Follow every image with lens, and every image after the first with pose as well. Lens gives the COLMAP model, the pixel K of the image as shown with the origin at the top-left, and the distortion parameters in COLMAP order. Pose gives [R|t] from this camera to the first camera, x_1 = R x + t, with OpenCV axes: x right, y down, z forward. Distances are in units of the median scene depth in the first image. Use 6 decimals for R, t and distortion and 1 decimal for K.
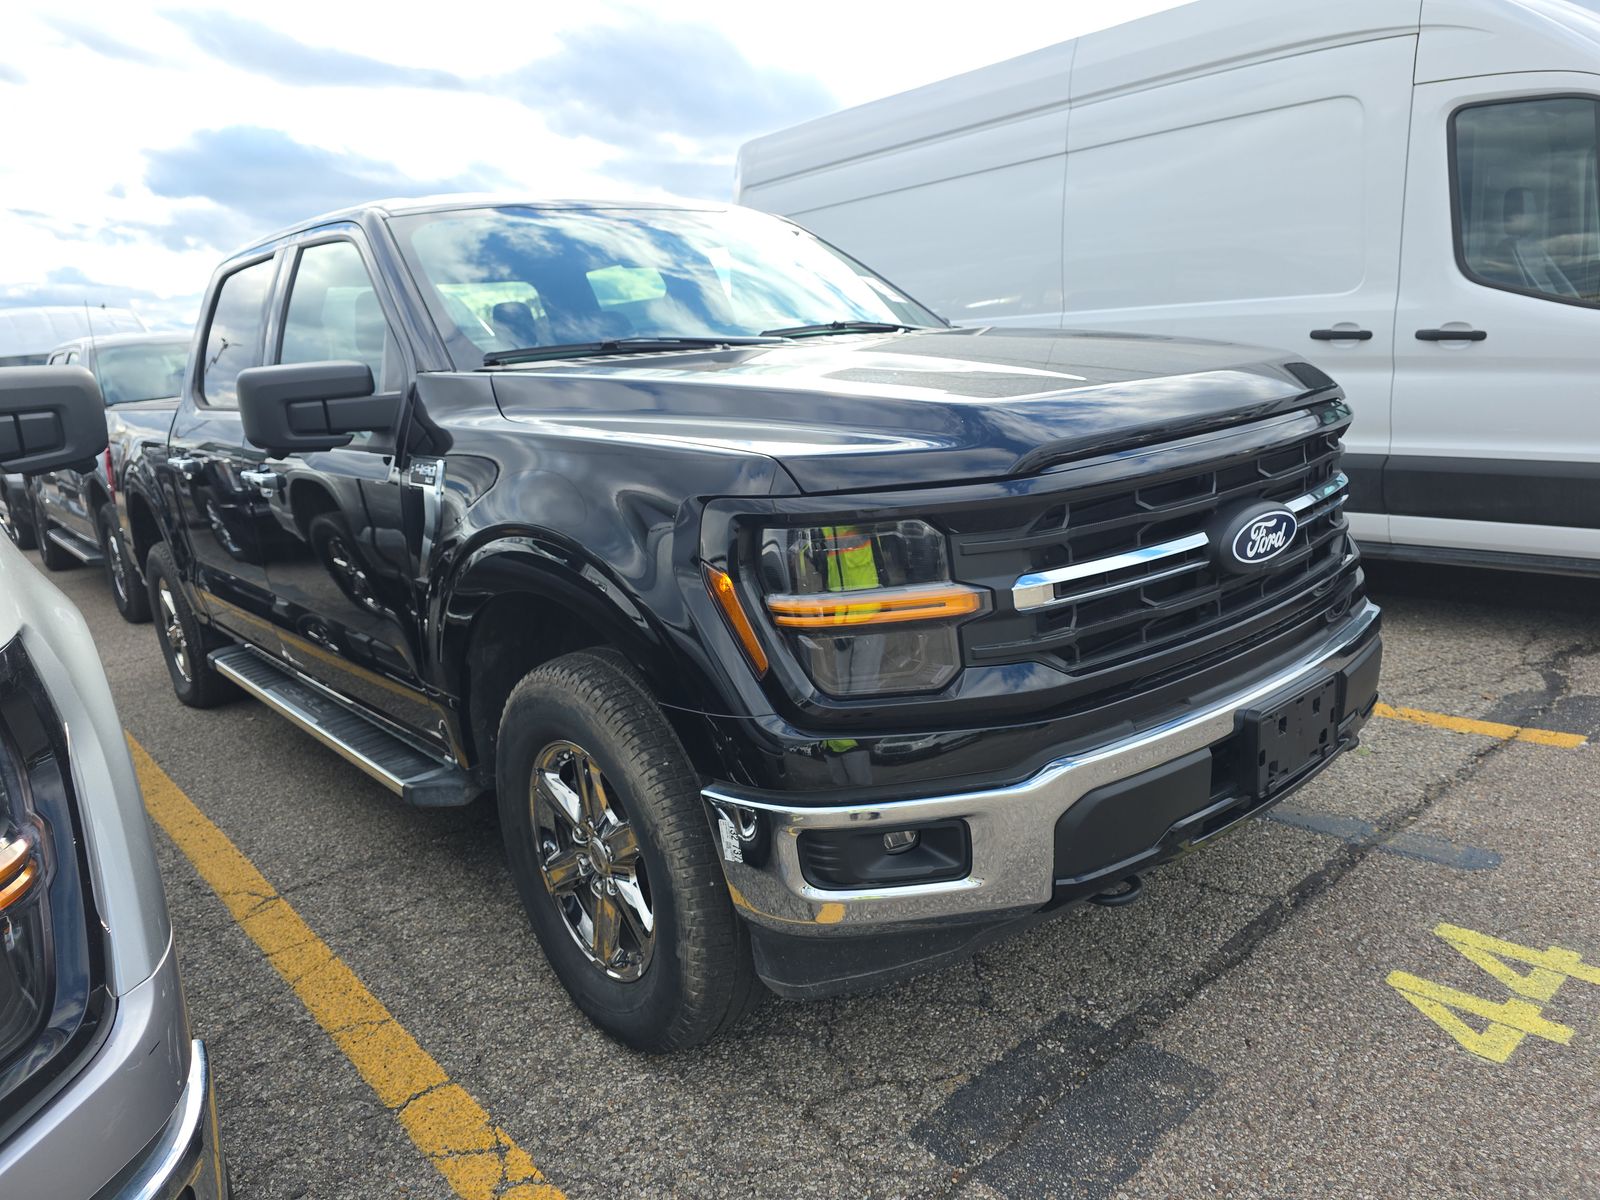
lens RADIAL K [[1093.0, 0, 797.5], [0, 1093.0, 593.5], [0, 0, 1]] dist [0.036206, -0.028198]
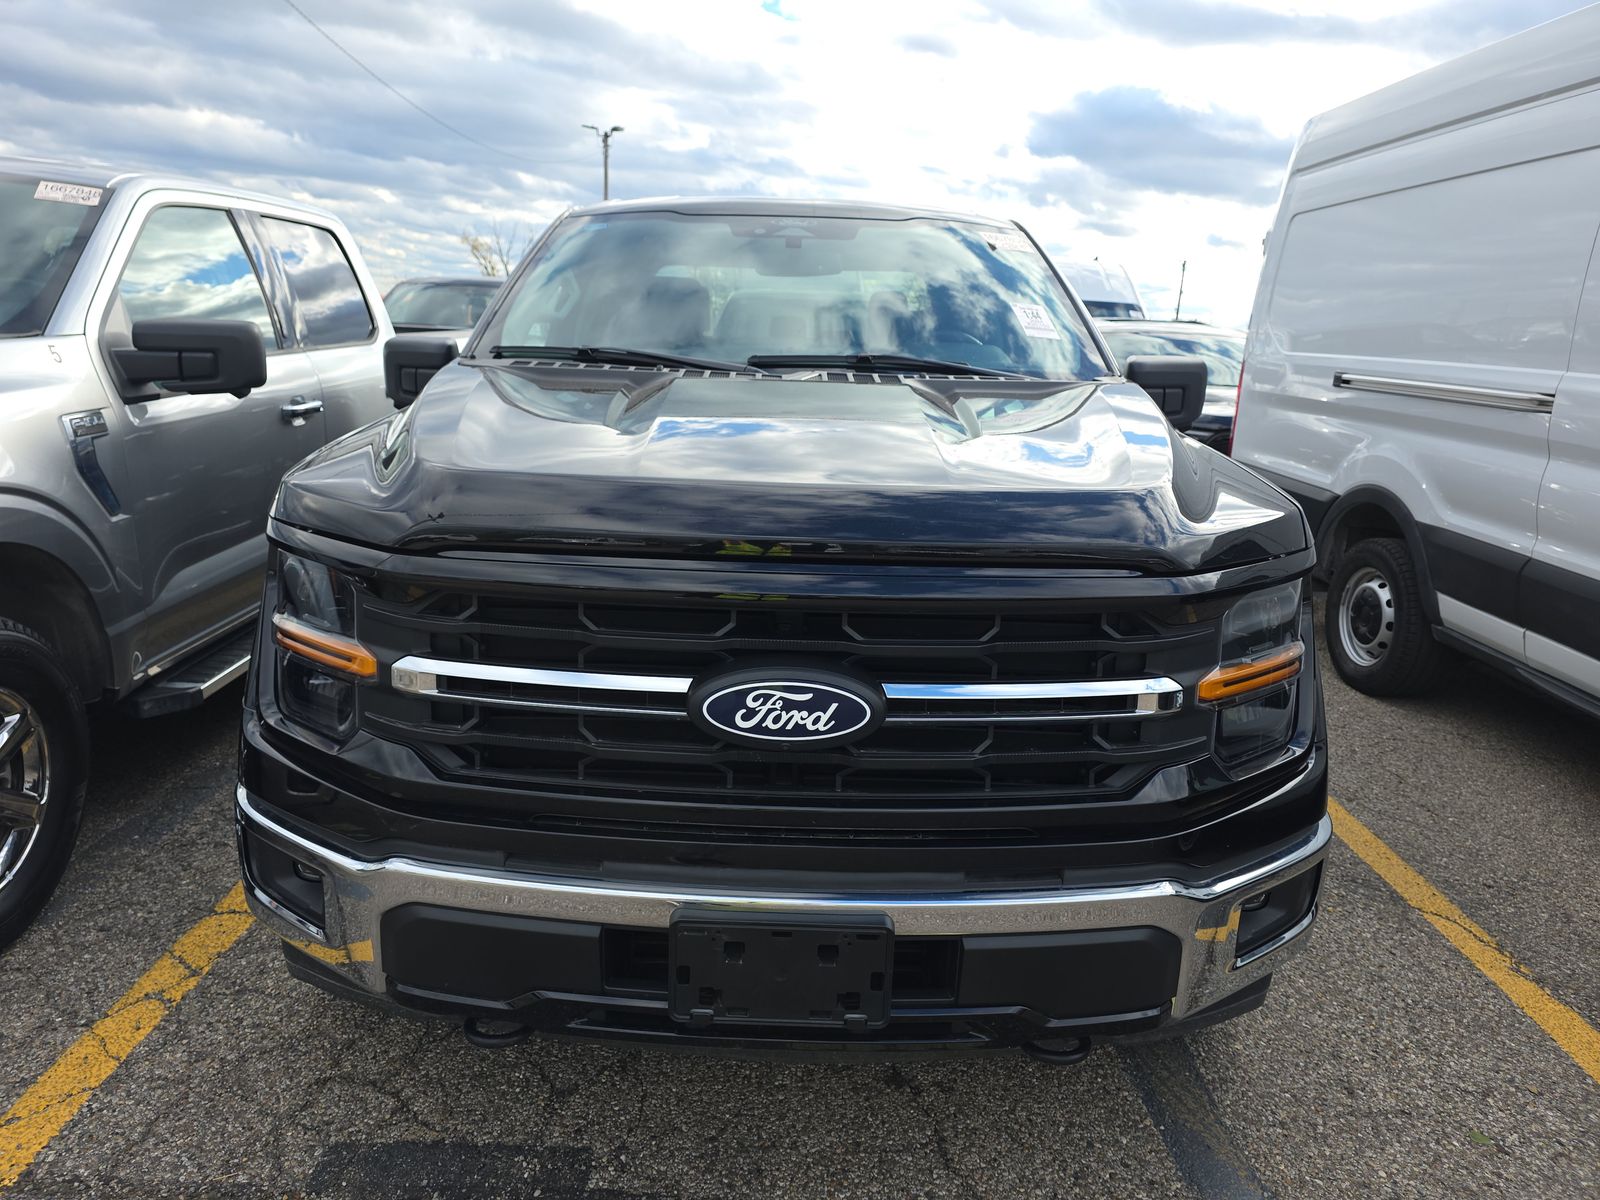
lens RADIAL K [[1093.0, 0, 806.9], [0, 1093.0, 596.9], [0, 0, 1]] dist [0.036206, -0.028198]
pose [[0.735473, 0.259071, -0.626068, 0.880171], [-0.234640, 0.964223, 0.123357, -0.221714], [0.635628, 0.056175, 0.769949, 0.422454]]
